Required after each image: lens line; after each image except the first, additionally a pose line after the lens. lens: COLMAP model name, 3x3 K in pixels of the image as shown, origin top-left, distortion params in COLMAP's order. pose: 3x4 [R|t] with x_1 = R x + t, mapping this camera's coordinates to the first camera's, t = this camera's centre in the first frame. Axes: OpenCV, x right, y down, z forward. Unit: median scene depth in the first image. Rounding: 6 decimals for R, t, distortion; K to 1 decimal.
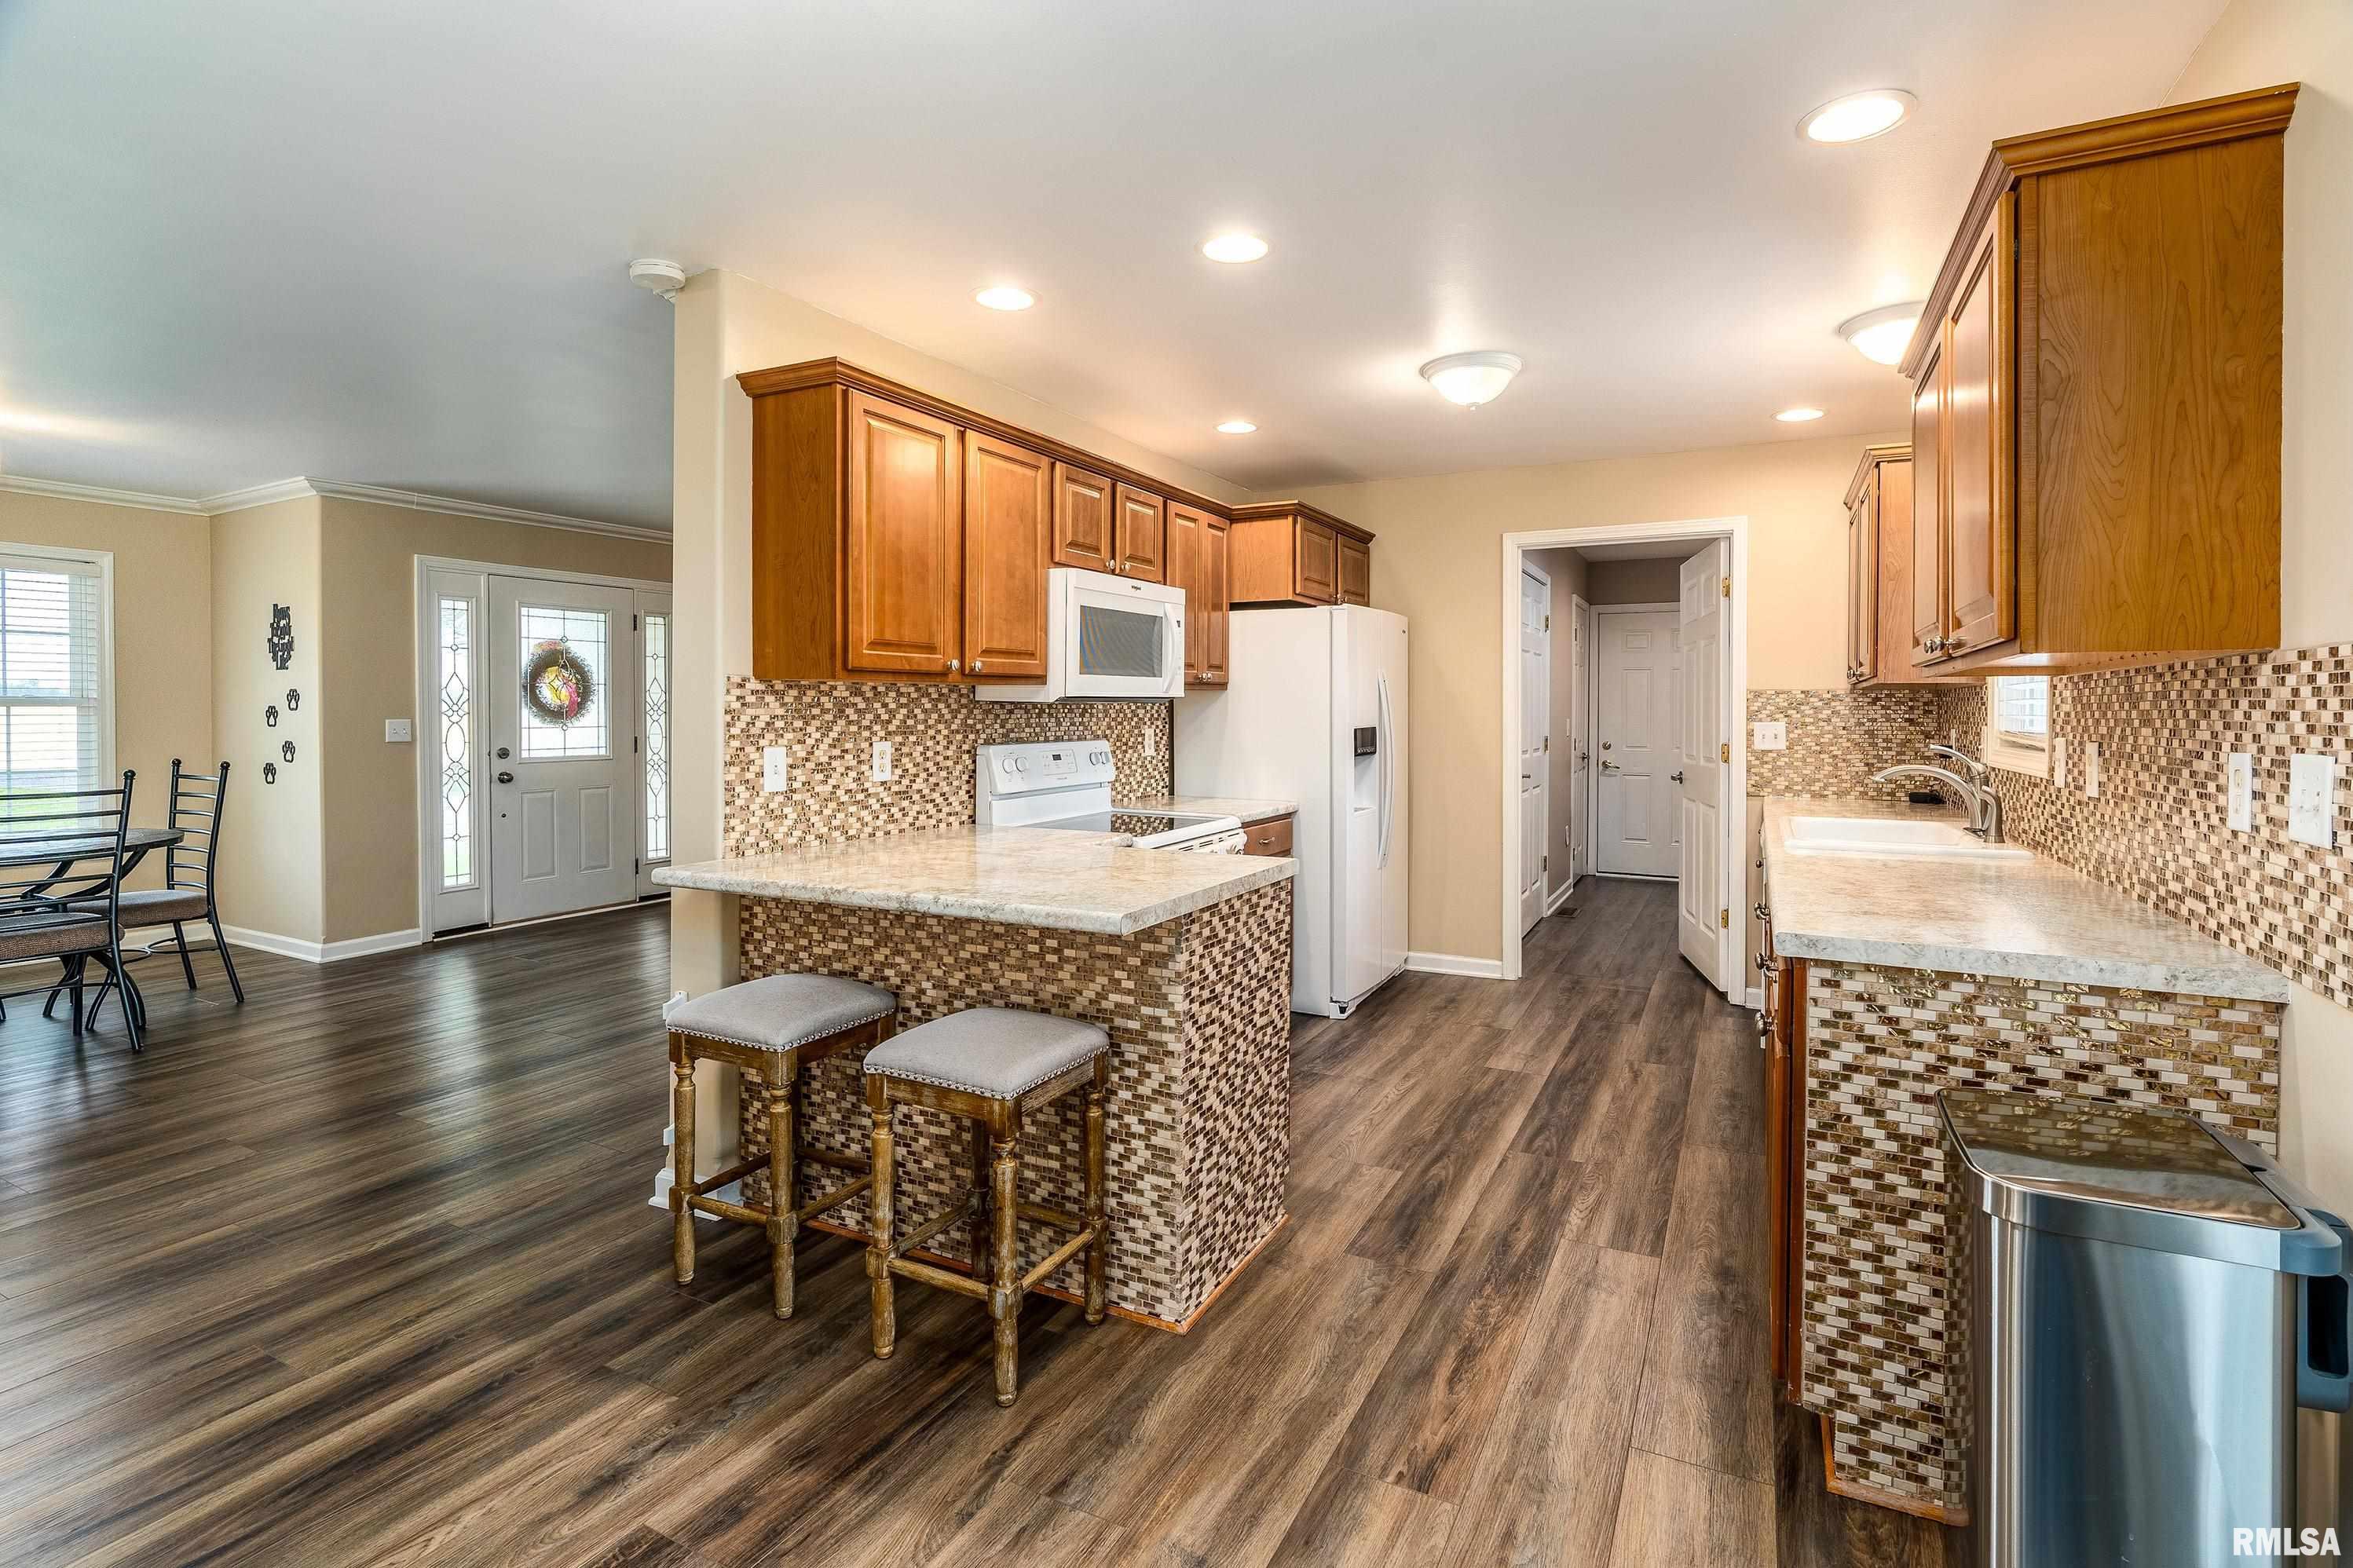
lens RADIAL K [[1095.6, 0, 1202.3], [0, 1095.6, 721.3], [0, 0, 1]] dist [-0.003976, -0.000177]
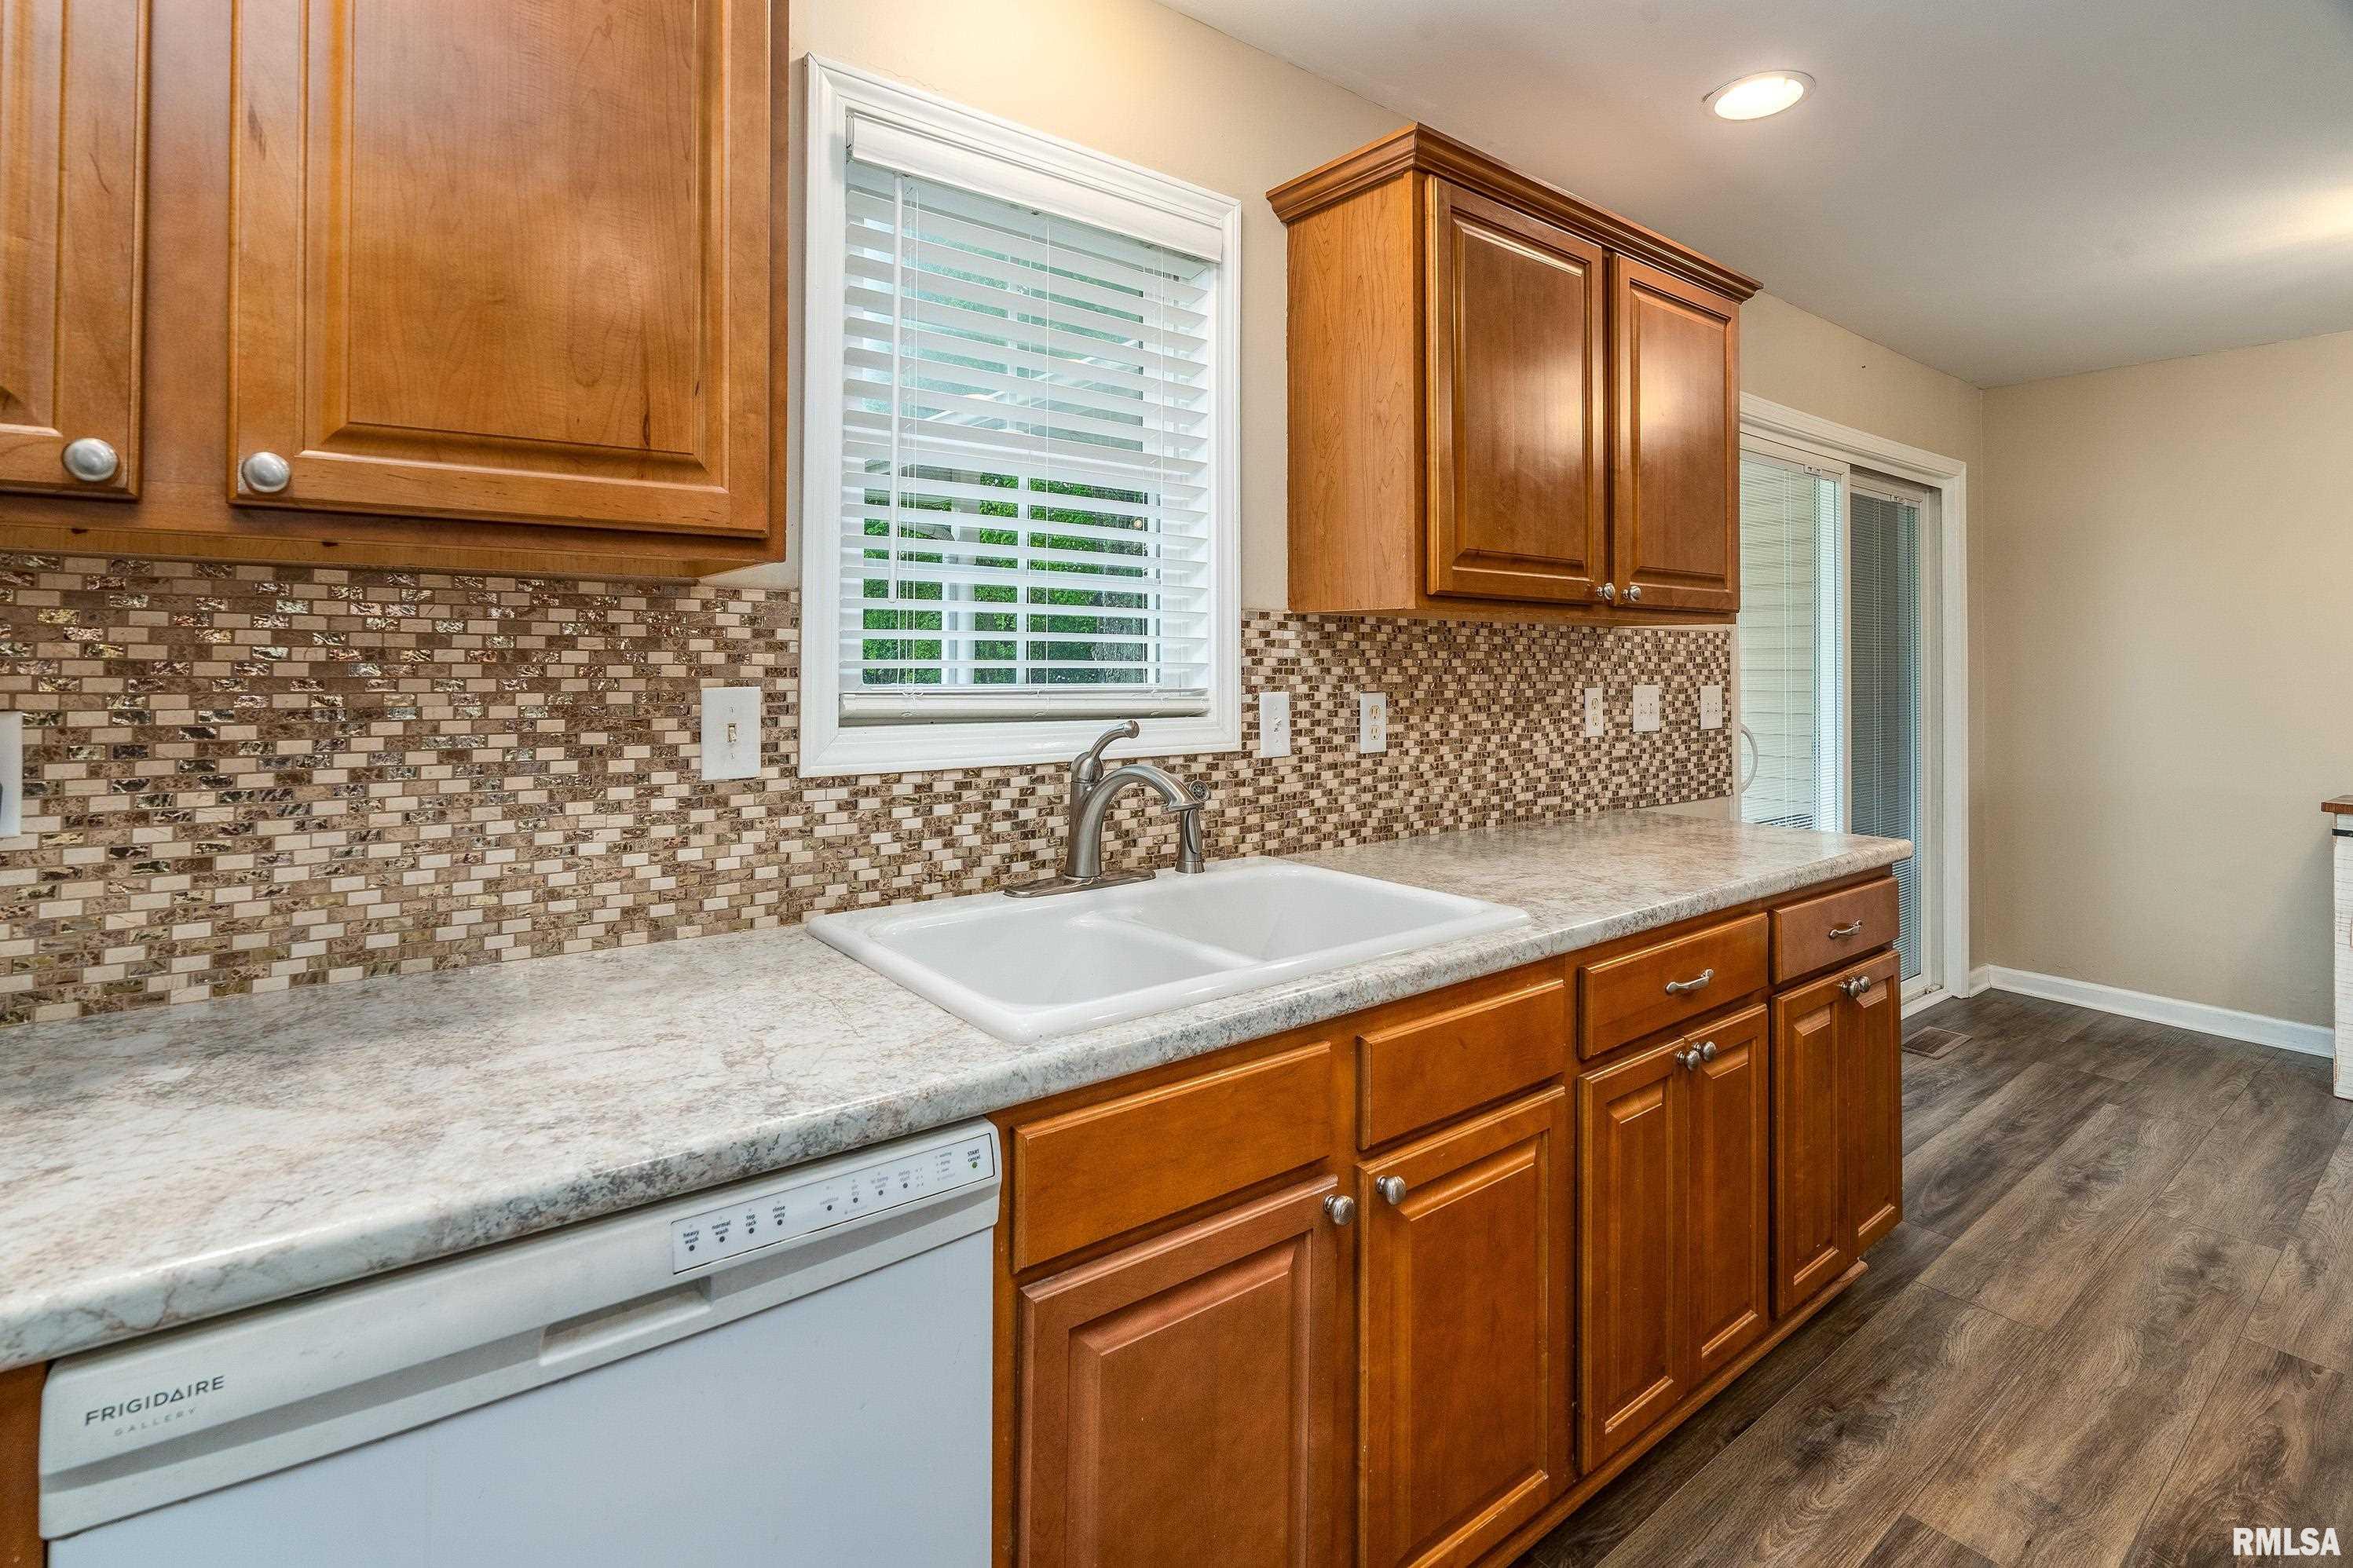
lens RADIAL K [[1121.6, 0, 1181.5], [0, 1121.6, 638.0], [0, 0, 1]] dist [-0.006719, 0.002041]
pose [[-0.909759, -0.000377, 0.415137, 0.463788], [-0.005924, 0.999910, -0.012076, -0.011740], [-0.415095, -0.013446, -0.909679, 1.554811]]
